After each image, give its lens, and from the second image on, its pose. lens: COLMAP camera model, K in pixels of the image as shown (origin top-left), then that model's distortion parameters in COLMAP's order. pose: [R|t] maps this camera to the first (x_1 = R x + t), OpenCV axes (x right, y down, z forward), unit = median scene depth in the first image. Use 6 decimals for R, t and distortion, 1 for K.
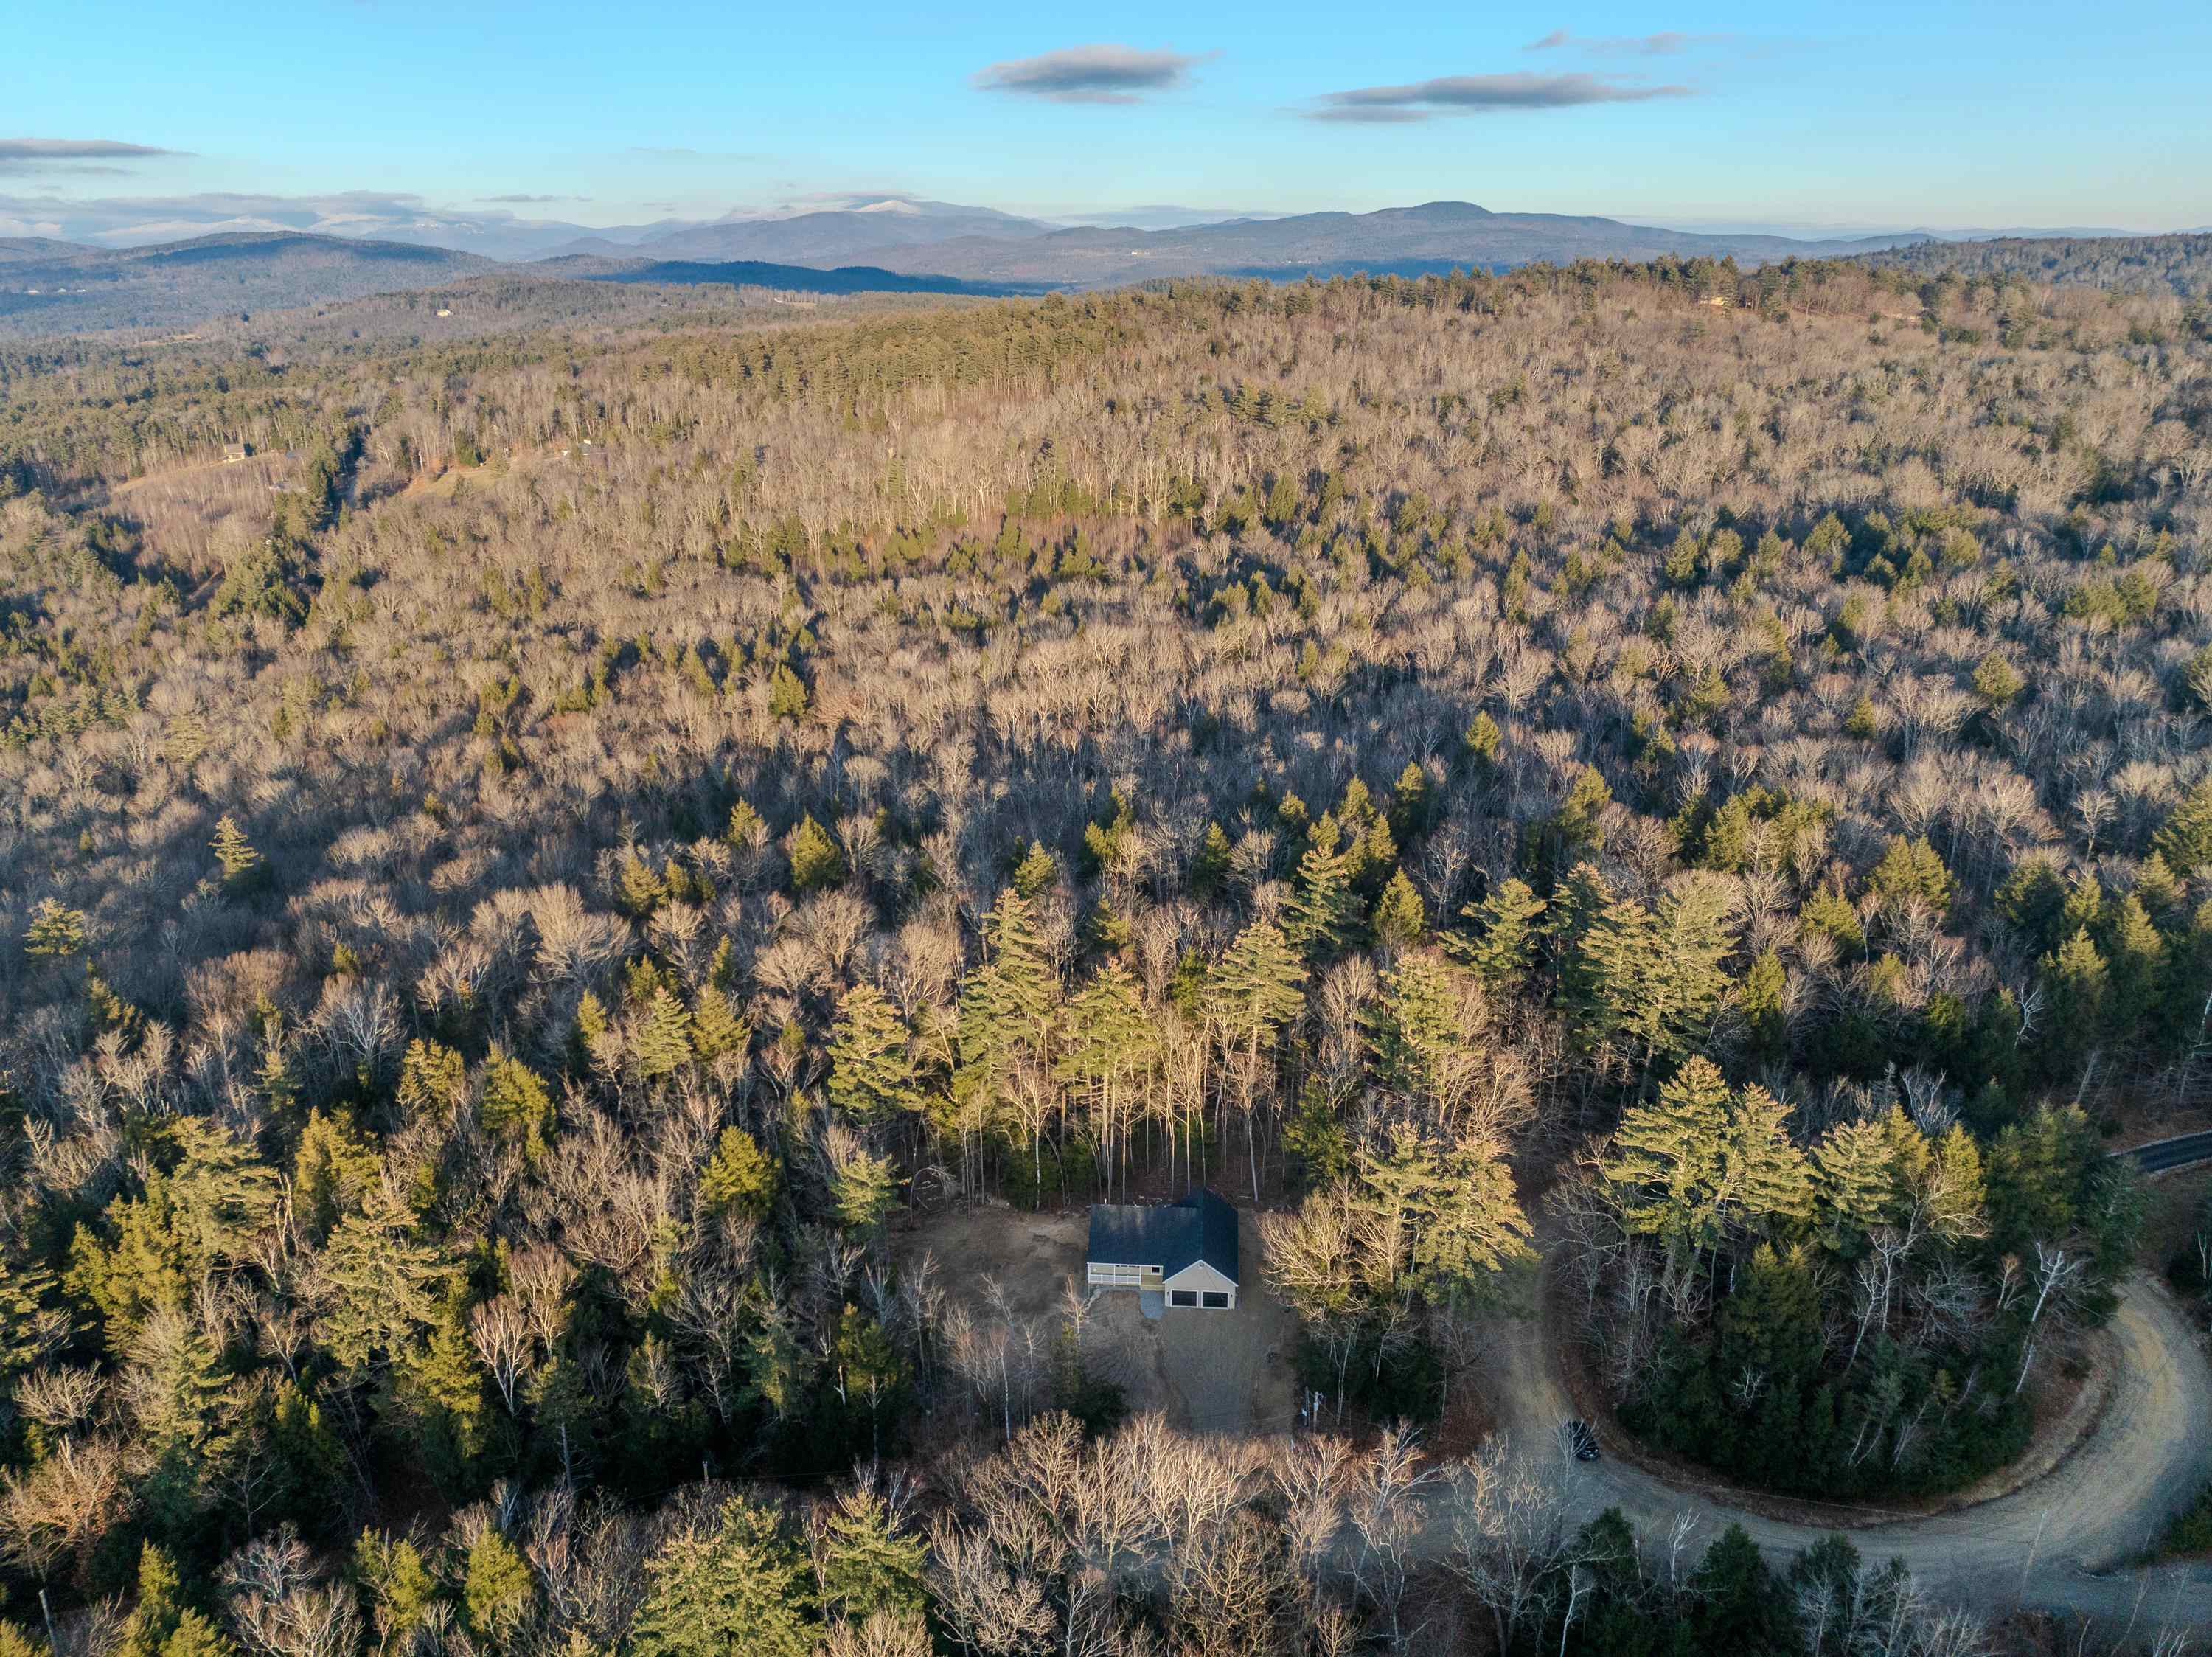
lens RADIAL K [[1599.3, 0, 1106.0], [0, 1599.3, 828.5], [0, 0, 1]] dist [-0.055827, 0.025967]
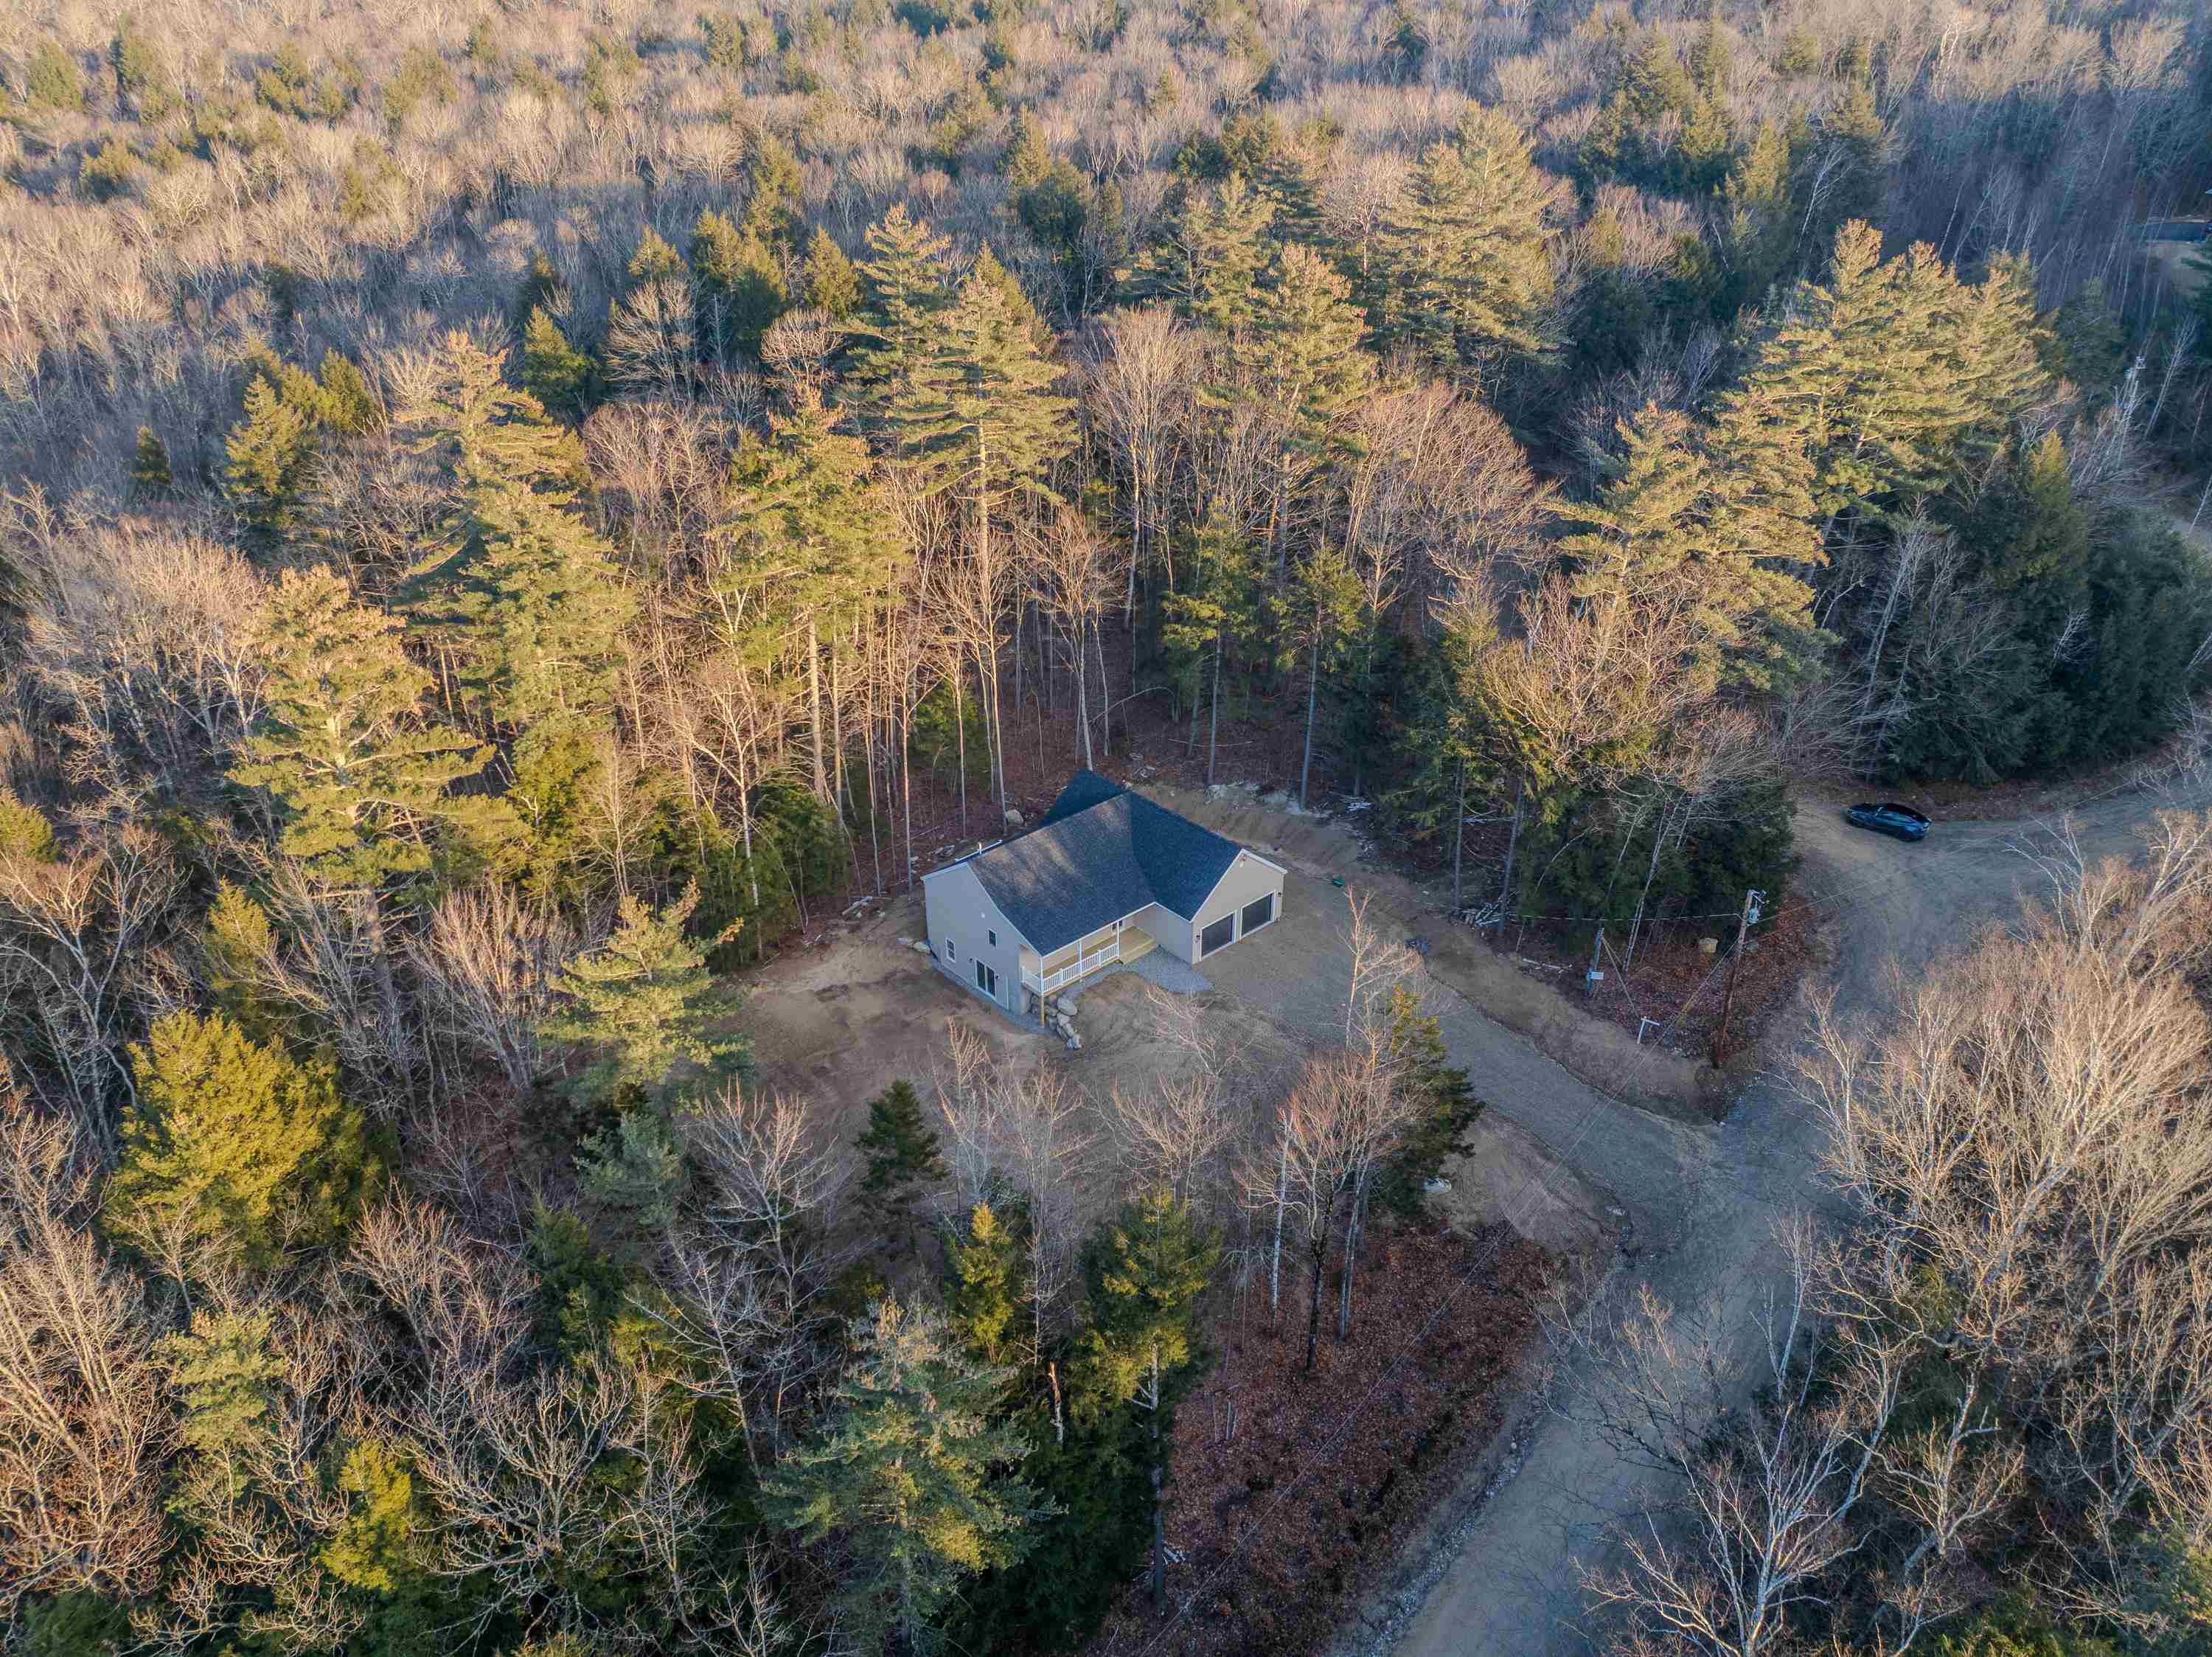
lens RADIAL K [[1599.3, 0, 1106.0], [0, 1599.3, 828.5], [0, 0, 1]] dist [-0.055827, 0.025967]
pose [[0.696111, -0.362831, 0.619503, -0.203654], [0.268526, 0.931848, 0.244033, 0.083897], [-0.665825, -0.003521, 0.746099, 0.432153]]
